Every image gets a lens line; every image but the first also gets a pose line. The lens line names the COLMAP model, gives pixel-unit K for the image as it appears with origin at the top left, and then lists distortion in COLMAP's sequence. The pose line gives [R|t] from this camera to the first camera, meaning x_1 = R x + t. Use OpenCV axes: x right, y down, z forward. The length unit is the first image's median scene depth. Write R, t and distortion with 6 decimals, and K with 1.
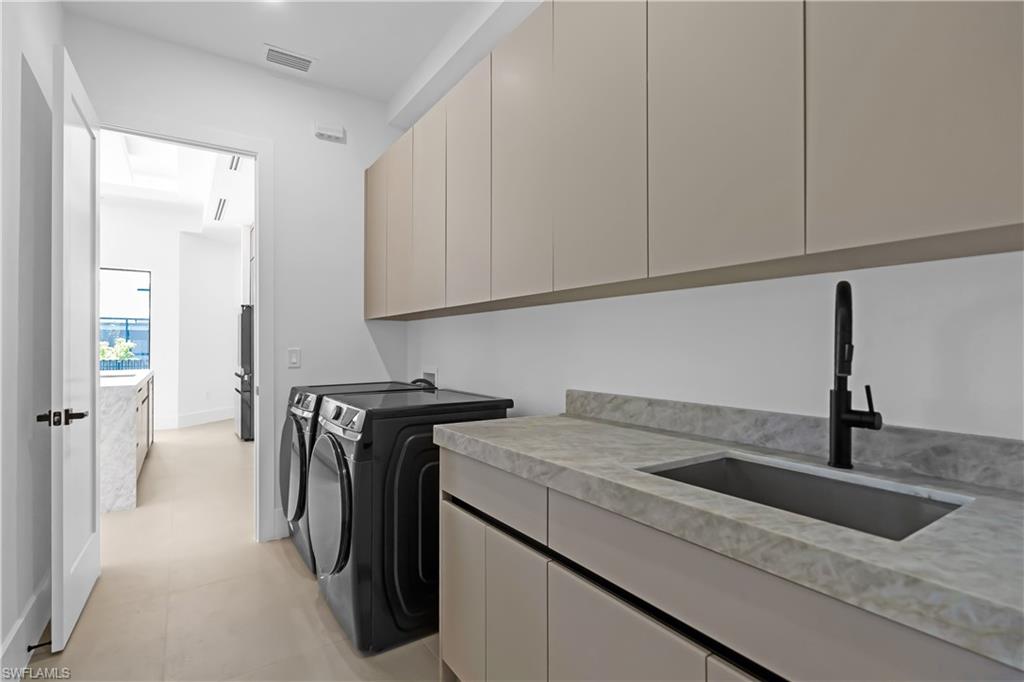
lens RADIAL K [[494.4, 0, 512.0], [0, 494.4, 341.0], [0, 0, 1]] dist [-0.003595, -0.000510]
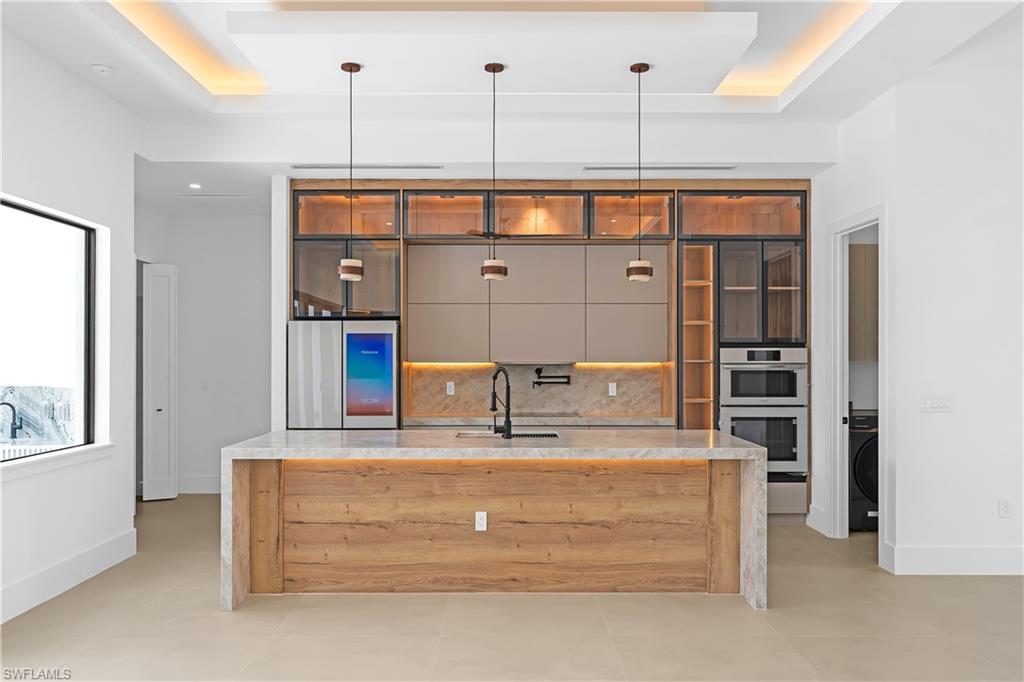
lens RADIAL K [[787.1, 0, 512.0], [0, 787.1, 352.5], [0, 0, 1]] dist [0.000959, 0.000526]
pose [[0.548667, 0.007437, 0.836008, -1.309736], [-0.008521, 0.999958, -0.003304, -0.028702], [-0.835998, -0.005311, 0.548707, 0.298309]]
